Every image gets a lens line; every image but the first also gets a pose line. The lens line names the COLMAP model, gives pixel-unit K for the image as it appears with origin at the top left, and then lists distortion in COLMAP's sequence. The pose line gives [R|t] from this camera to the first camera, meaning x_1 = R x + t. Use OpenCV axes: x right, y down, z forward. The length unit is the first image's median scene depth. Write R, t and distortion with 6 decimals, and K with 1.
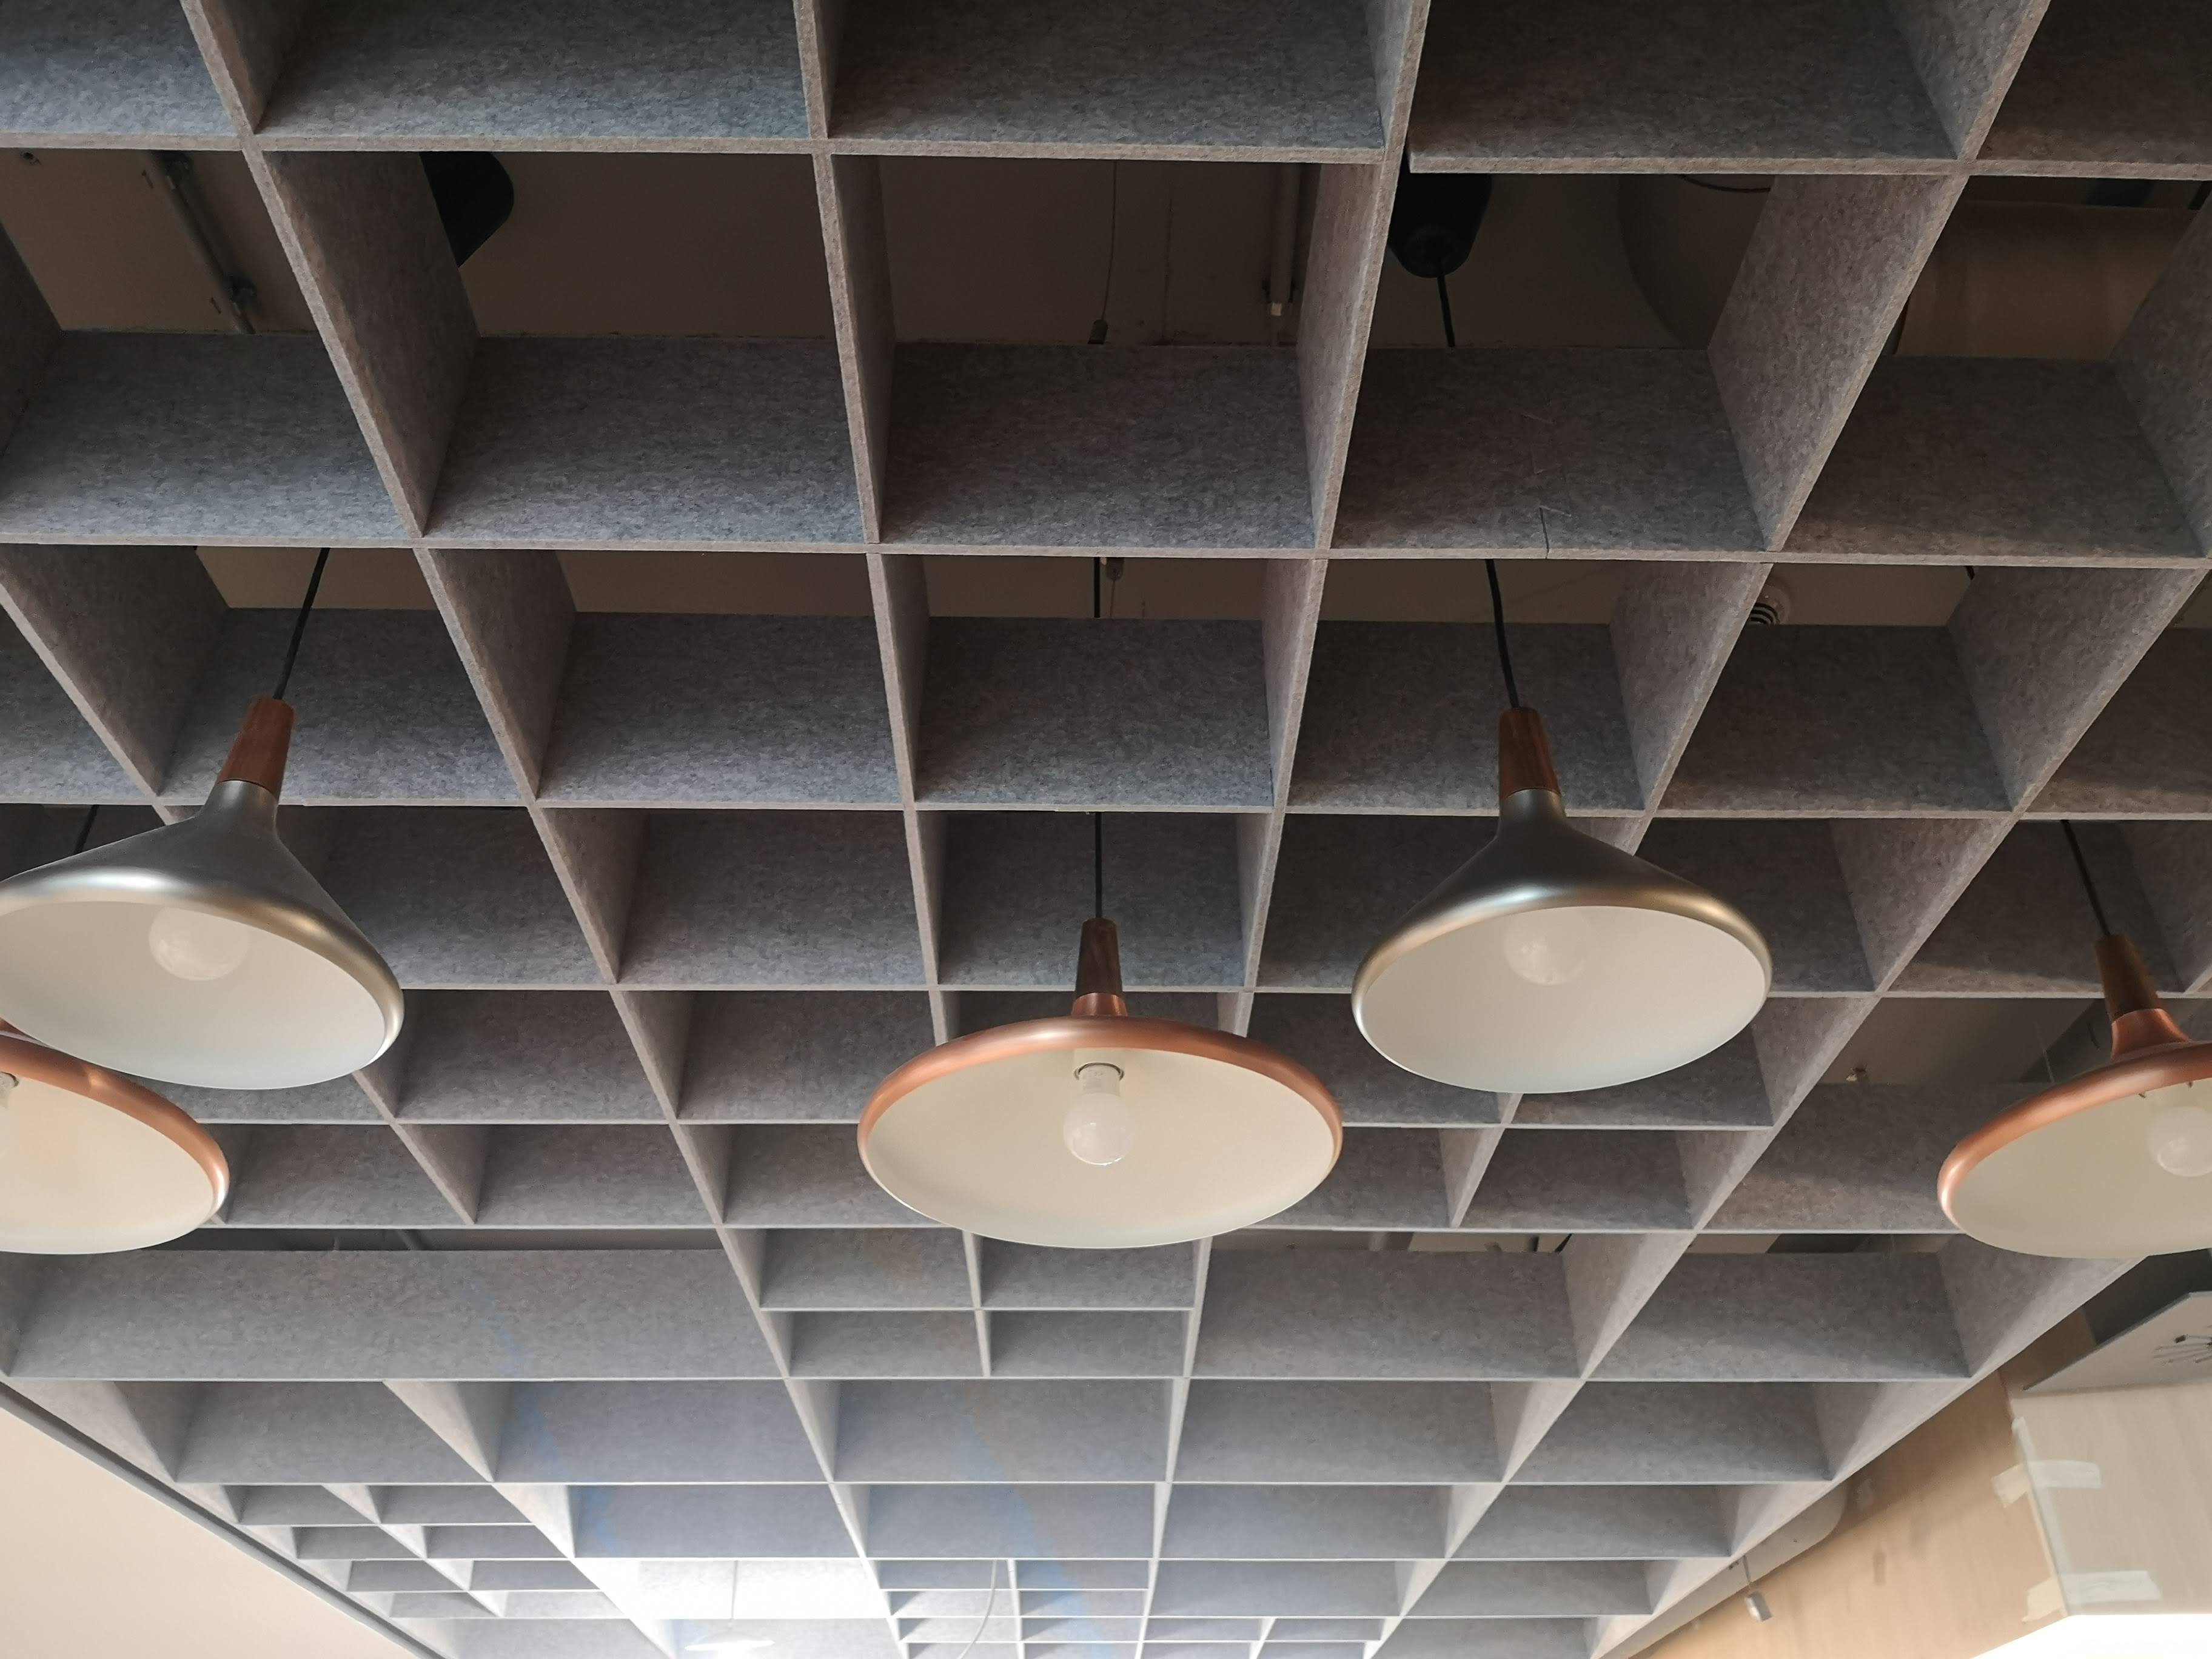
lens RADIAL K [[1761.4, 0, 1106.0], [0, 1761.4, 829.5], [0, 0, 1]] dist [0.008536, -0.039076]
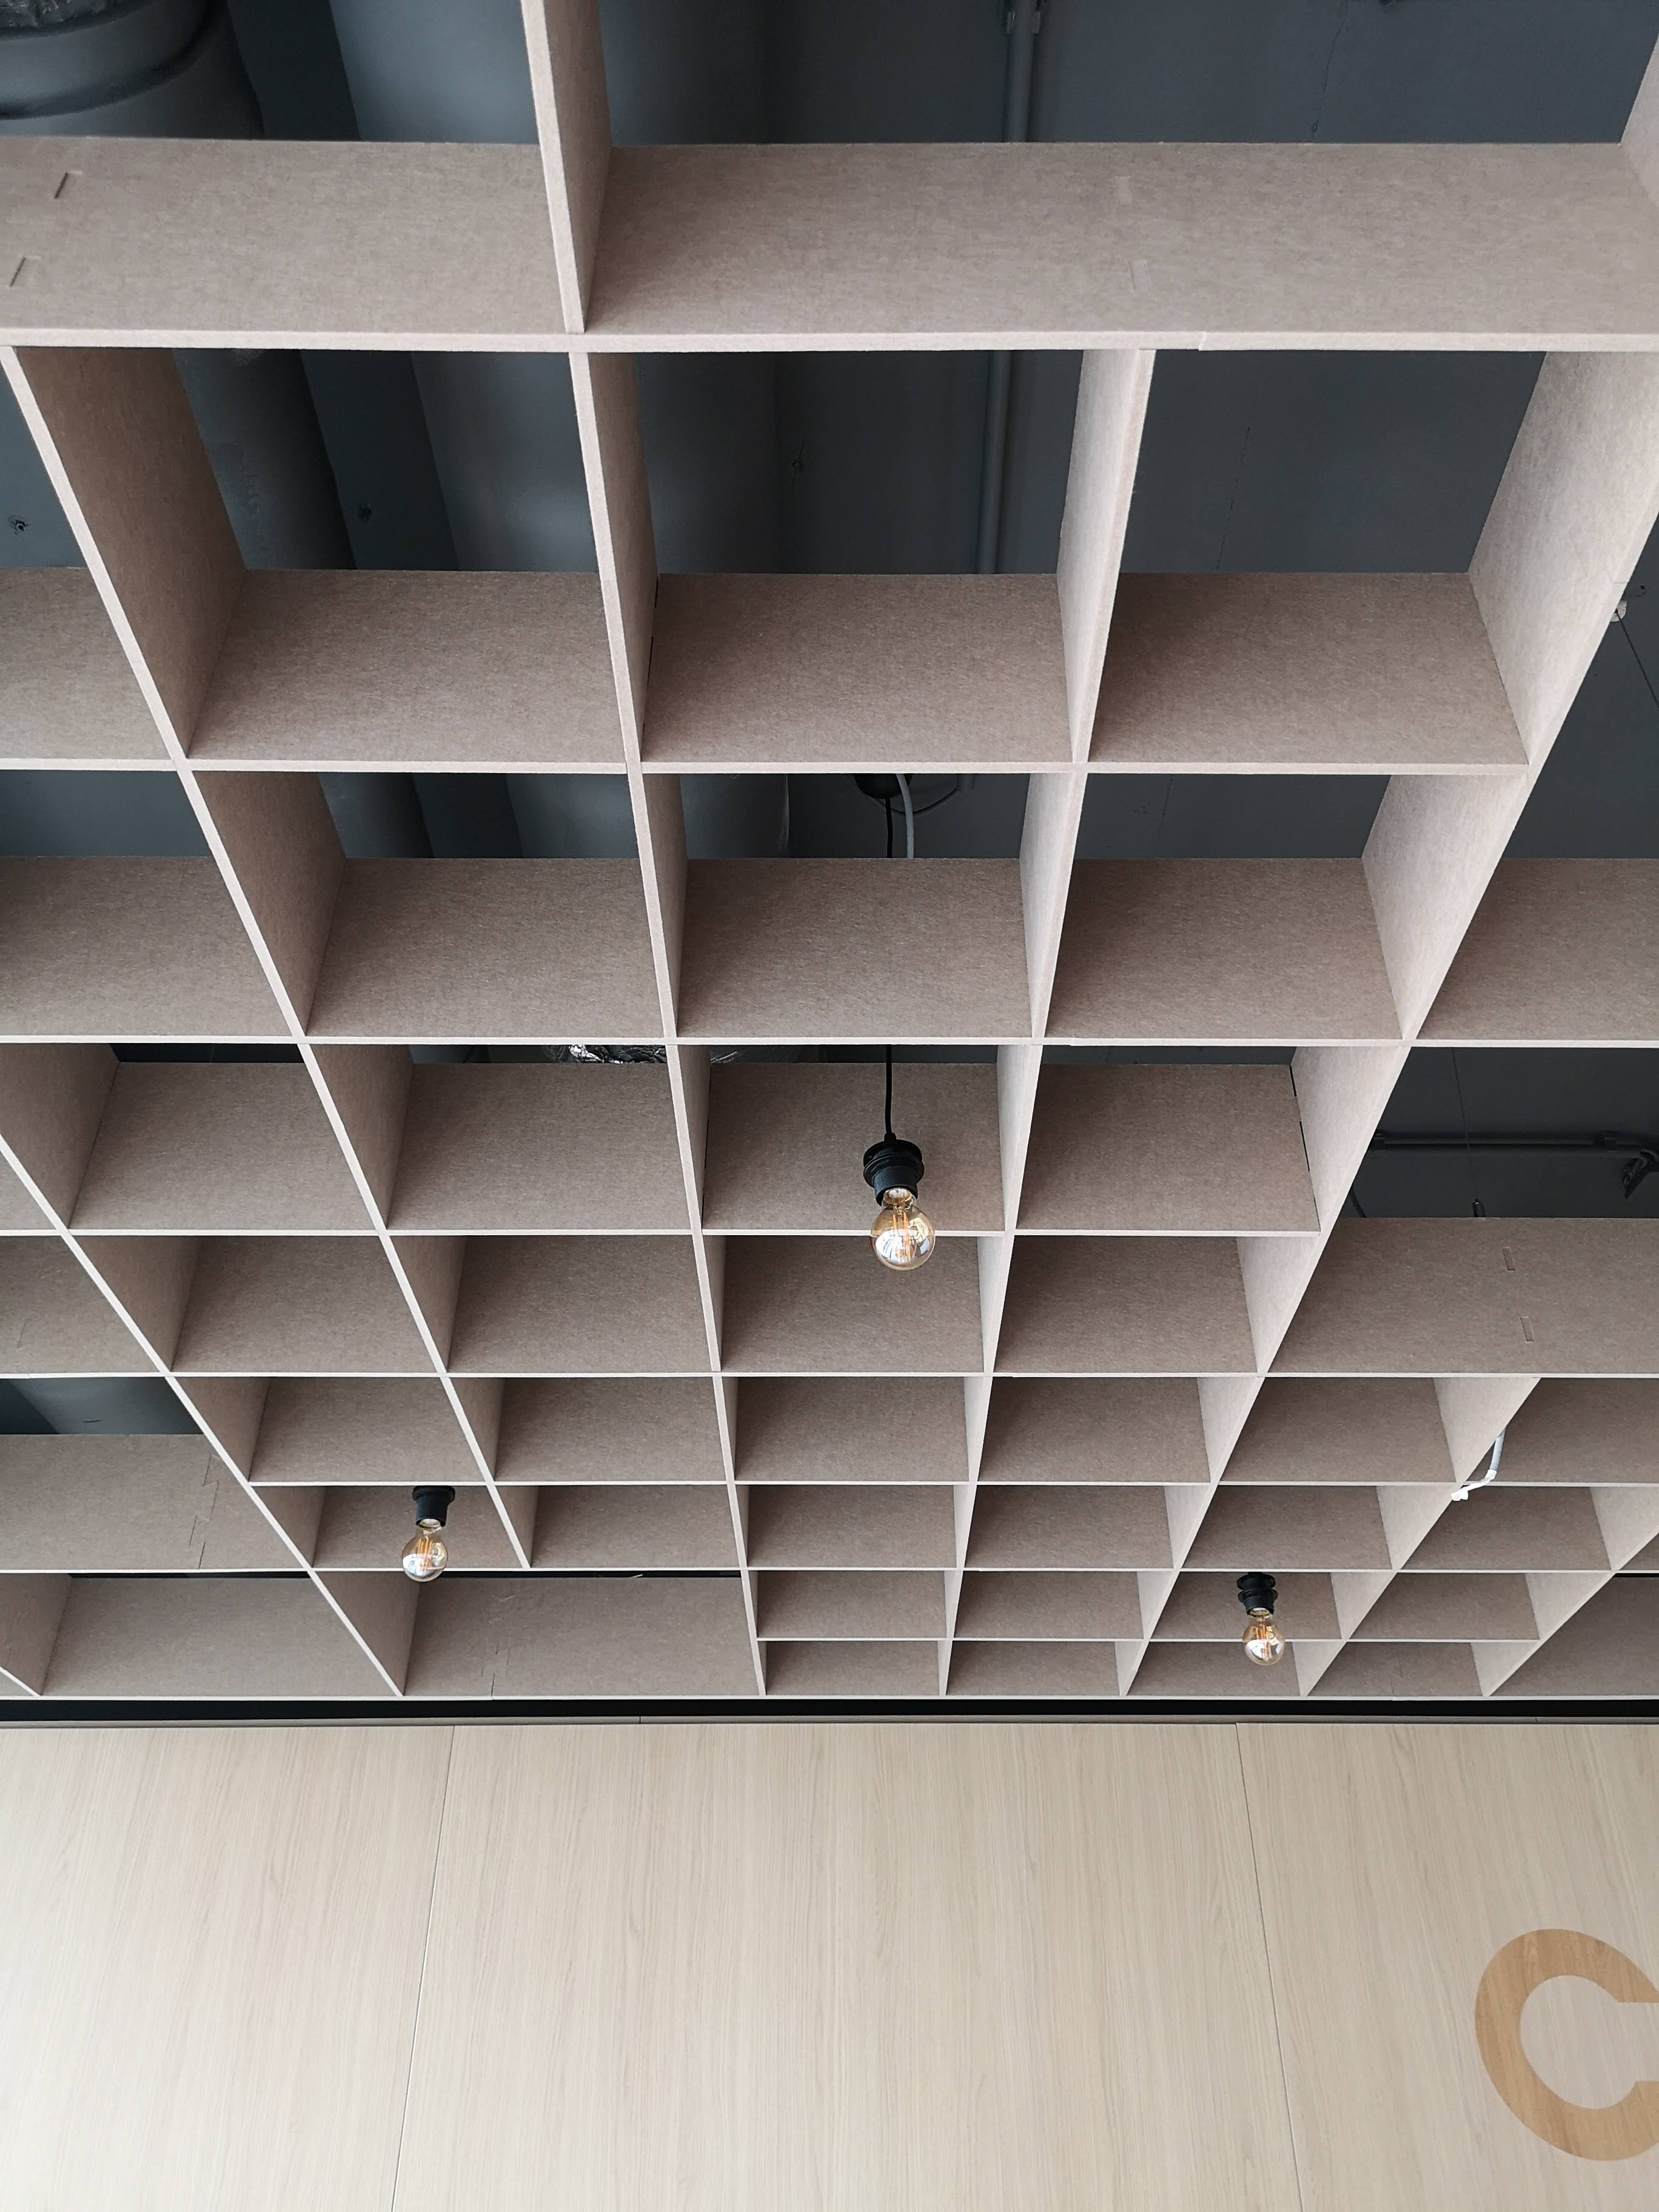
lens RADIAL K [[1585.1, 0, 838.5], [0, 1585.1, 1102.8], [0, 0, 1]] dist [0.044921, -0.001534]
pose [[0.999874, -0.003669, -0.015438, -0.004154], [0.002960, 0.998949, -0.045732, 0.156021], [0.015590, 0.045680, 0.998834, 0.224373]]
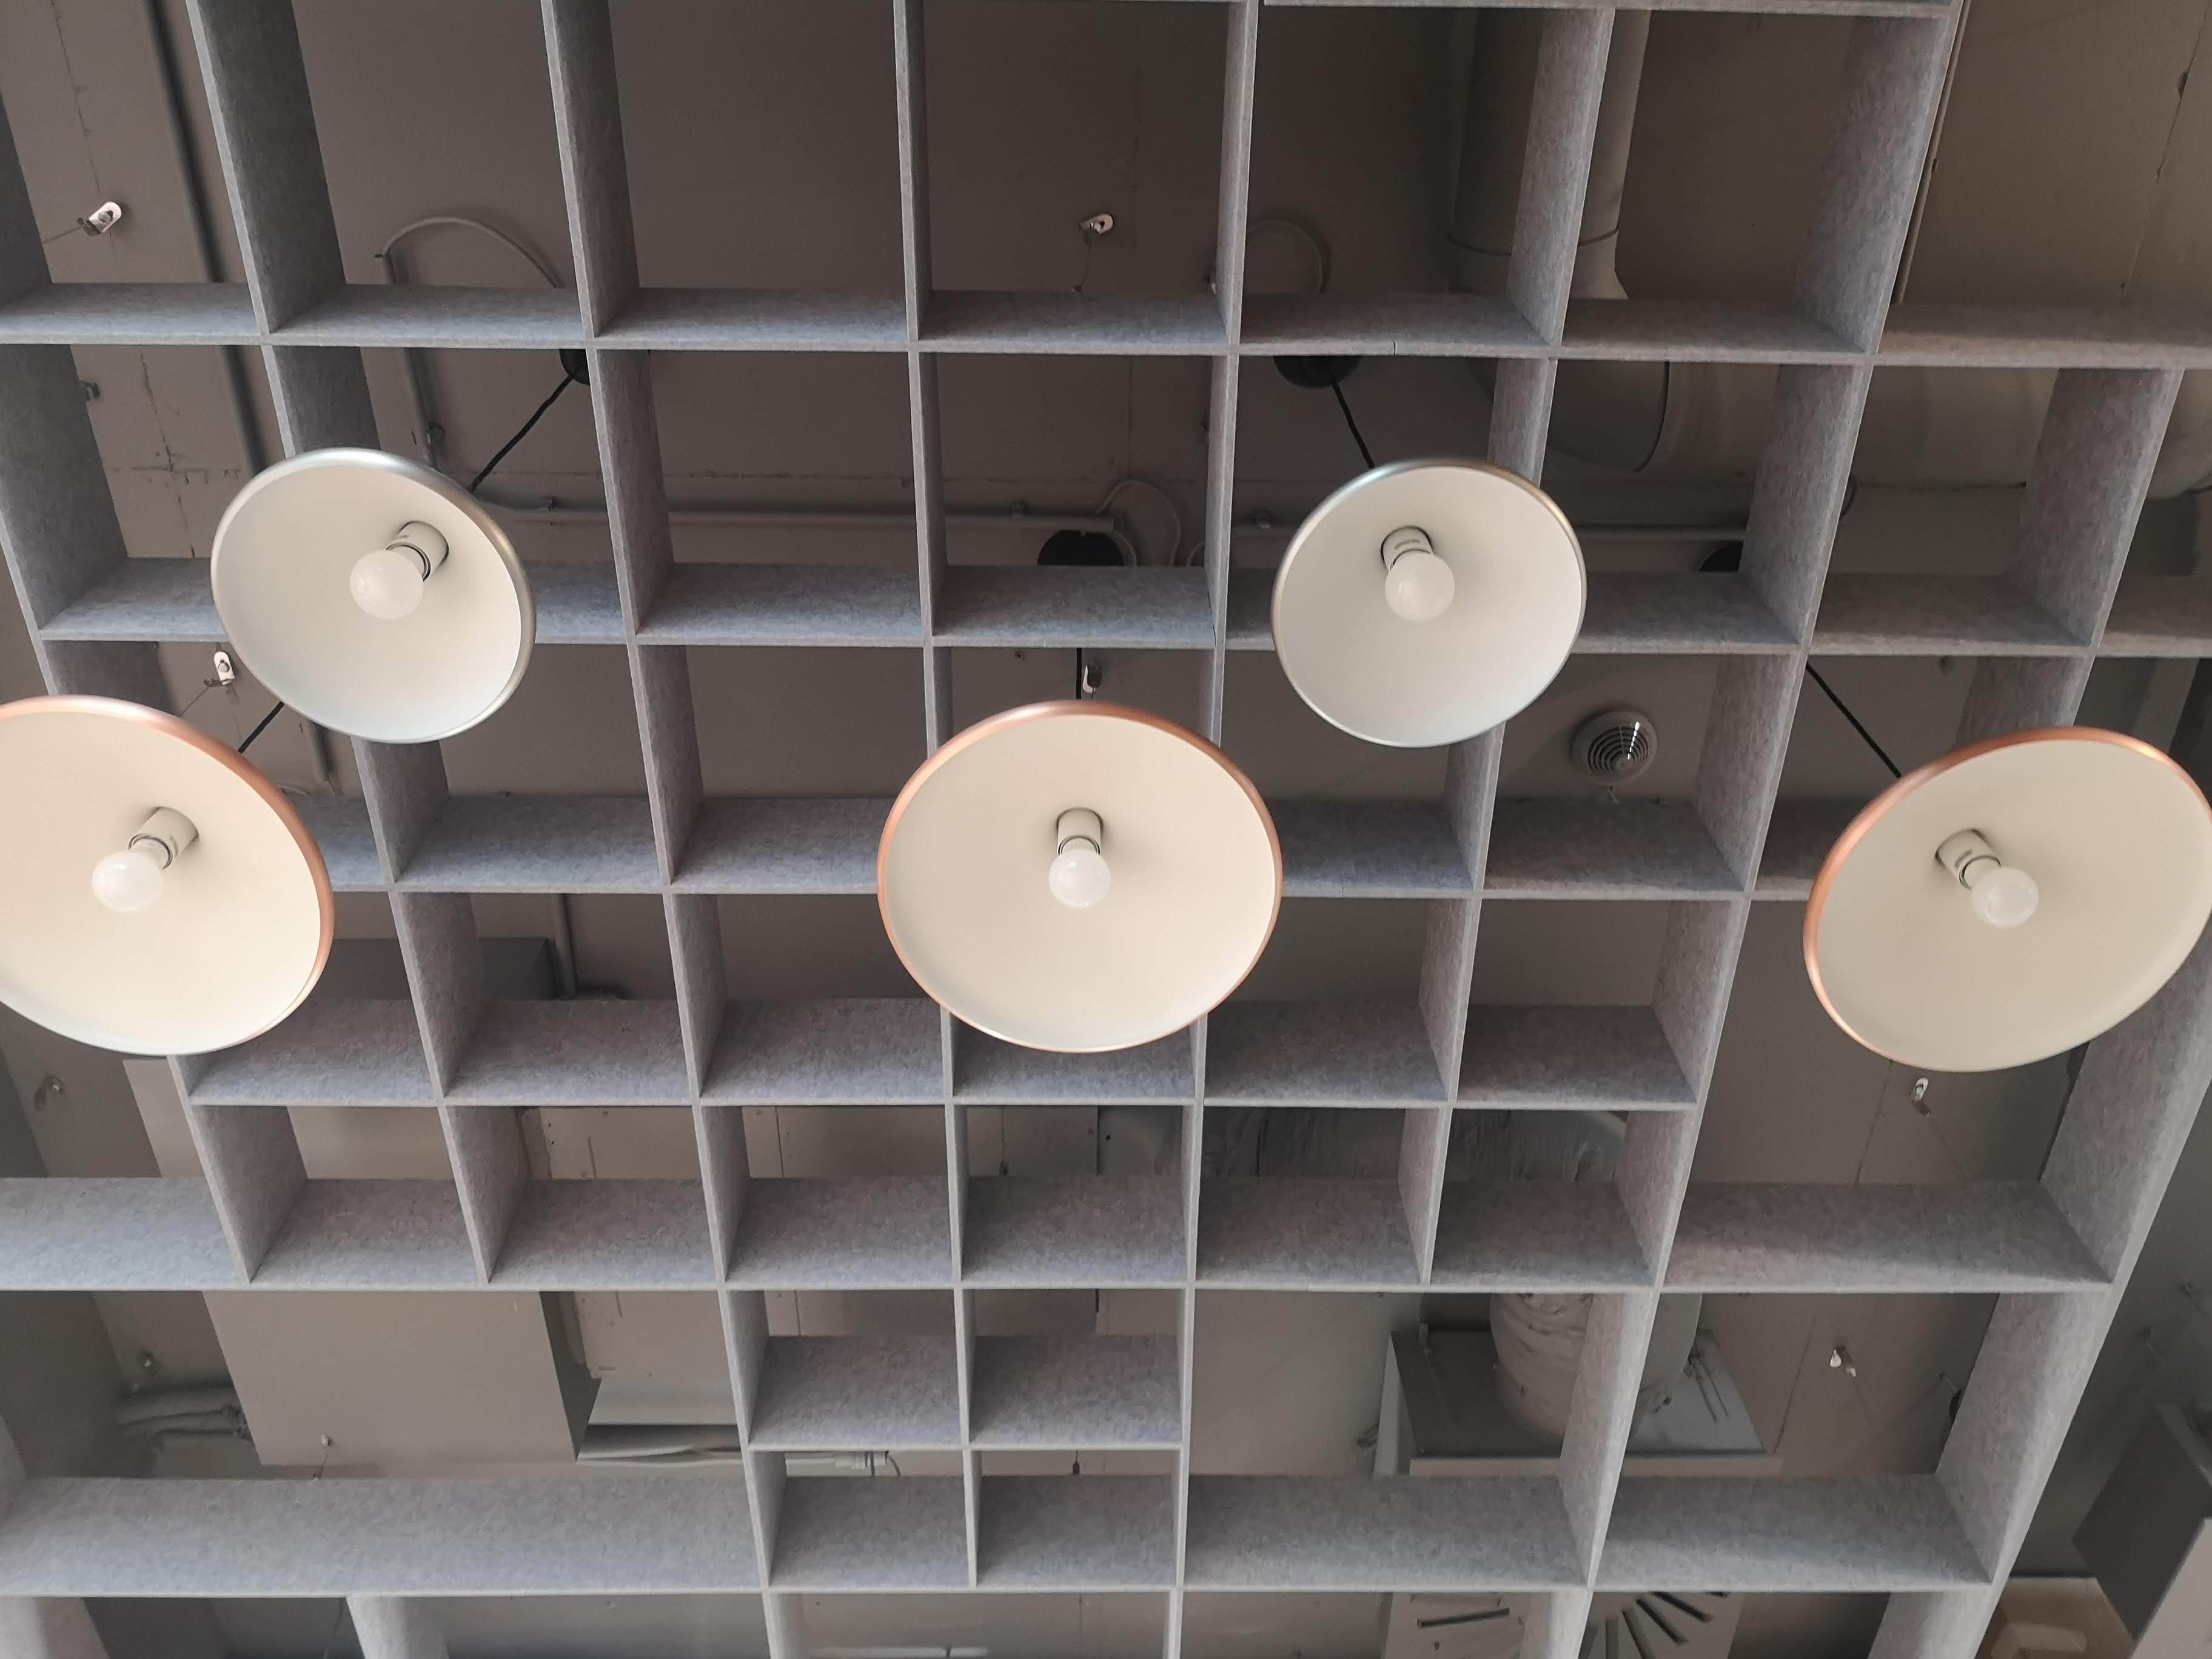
lens RADIAL K [[1757.9, 0, 1110.4], [0, 1757.9, 839.7], [0, 0, 1]] dist [0.004762, -0.032394]
pose [[0.999971, -0.006946, 0.003065, 0.007758], [0.007590, 0.905130, -0.425066, 0.346734], [0.000179, 0.425077, 0.905157, -0.044898]]
